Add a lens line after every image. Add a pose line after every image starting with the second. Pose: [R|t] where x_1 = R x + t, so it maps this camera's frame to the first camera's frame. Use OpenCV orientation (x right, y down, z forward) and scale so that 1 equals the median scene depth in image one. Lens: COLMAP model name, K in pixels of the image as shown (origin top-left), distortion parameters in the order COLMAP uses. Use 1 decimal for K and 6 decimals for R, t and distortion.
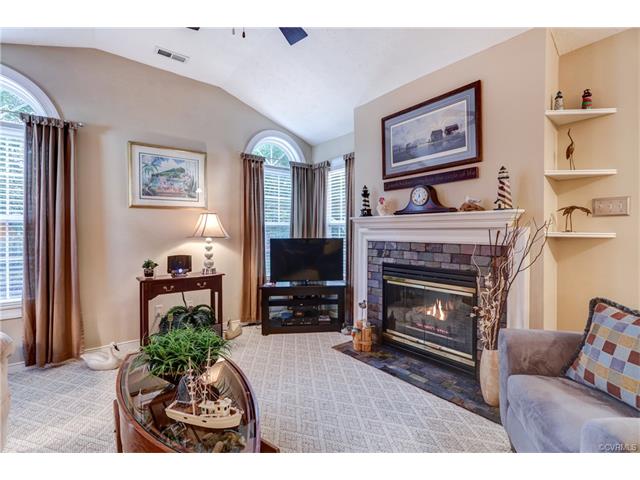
lens RADIAL K [[299.8, 0, 319.1], [0, 299.8, 232.5], [0, 0, 1]] dist [0.000001, 0.000682]
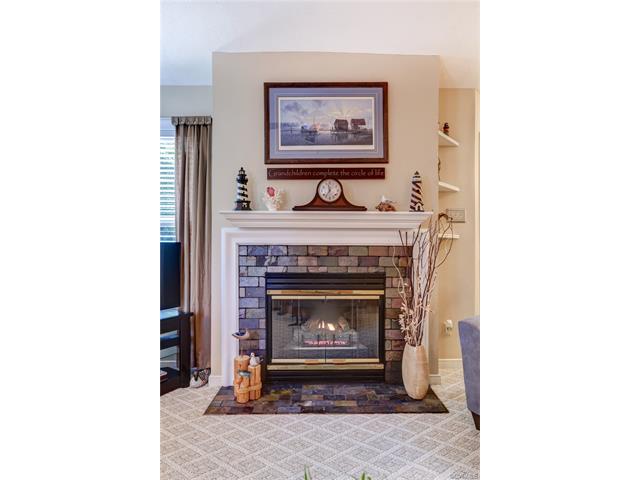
lens RADIAL K [[321.0, 0, 320.0], [0, 321.0, 240.0], [0, 0, 1]] dist [-0.005023, -0.000087]
pose [[0.612924, 0.004209, 0.790131, -0.353727], [-0.000220, 0.999987, -0.005156, 0.021288], [-0.790142, 0.002987, 0.612917, 0.405641]]
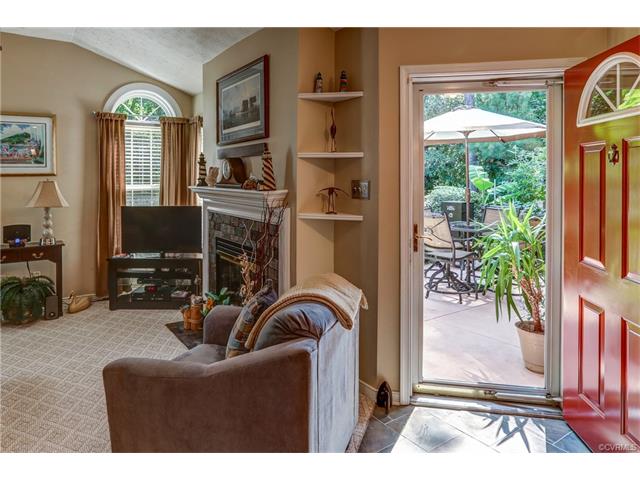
lens RADIAL K [[429.9, 0, 293.4], [0, 429.9, 178.8], [0, 0, 1]] dist [-0.024404, 0.003143]
pose [[0.994774, 0.001426, -0.102093, 0.600359], [-0.000936, 0.999988, 0.004848, -0.085902], [0.102098, -0.004727, 0.994763, -0.304675]]
